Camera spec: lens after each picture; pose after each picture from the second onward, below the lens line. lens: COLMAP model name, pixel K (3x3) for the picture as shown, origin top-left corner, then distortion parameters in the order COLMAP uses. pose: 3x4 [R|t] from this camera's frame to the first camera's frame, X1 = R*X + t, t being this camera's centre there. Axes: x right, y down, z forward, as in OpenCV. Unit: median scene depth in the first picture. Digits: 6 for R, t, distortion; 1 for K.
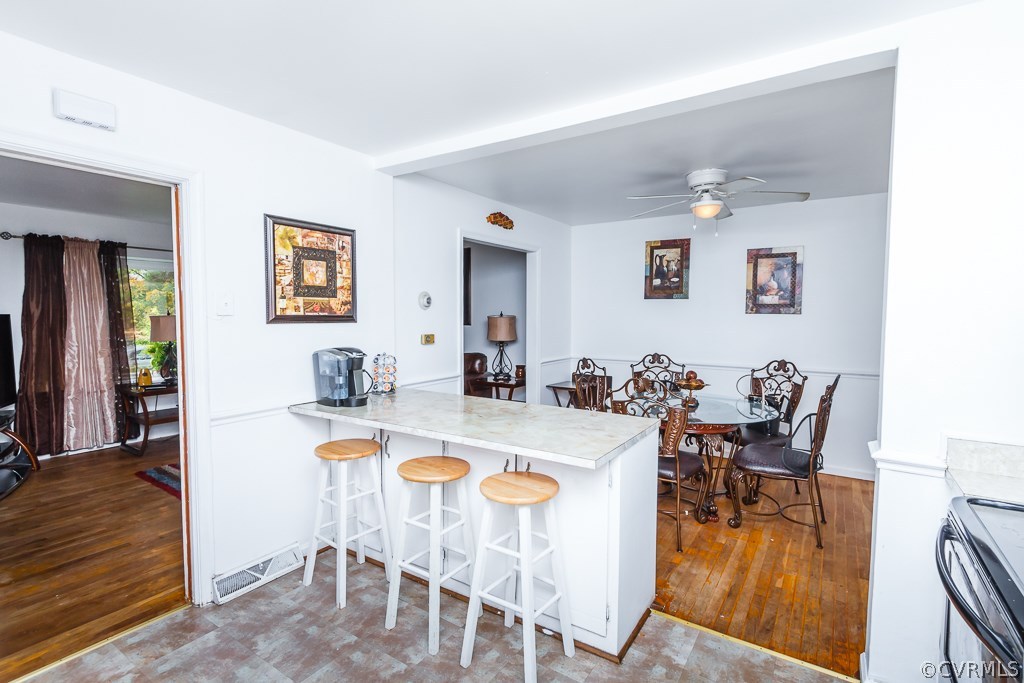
lens RADIAL K [[480.7, 0, 511.7], [0, 480.7, 340.2], [0, 0, 1]] dist [0.000509, -0.000261]
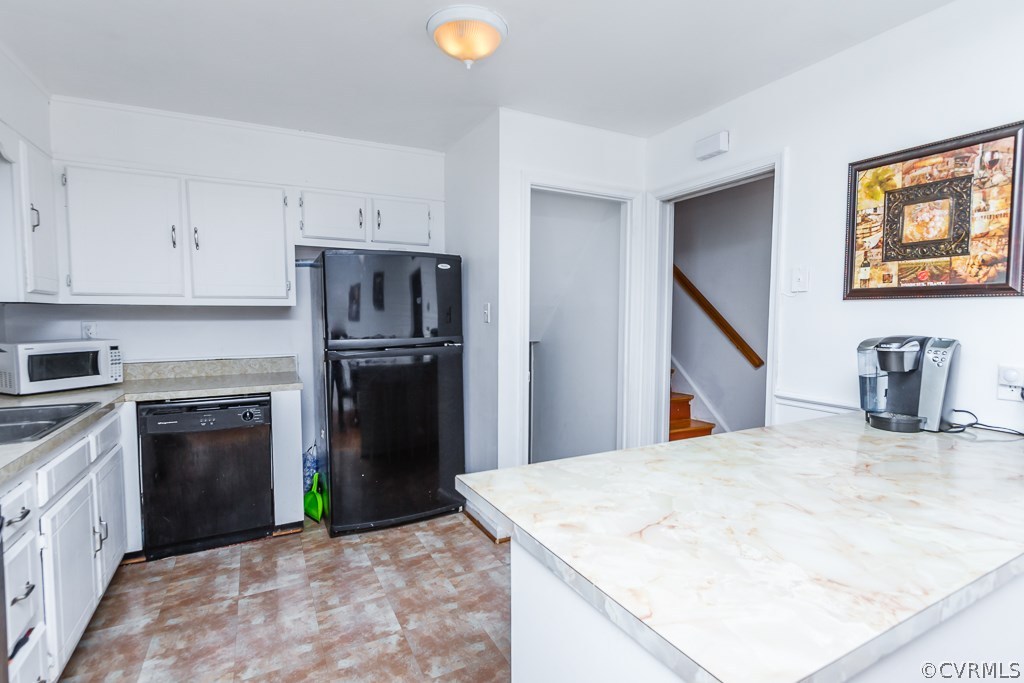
lens RADIAL K [[480.7, 0, 510.7], [0, 480.7, 340.7], [0, 0, 1]] dist [0.000509, -0.000261]
pose [[-0.482040, 0.046742, -0.874902, 0.449119], [-0.052738, 0.995217, 0.082226, -0.002717], [0.874561, 0.085777, -0.477269, 0.849424]]
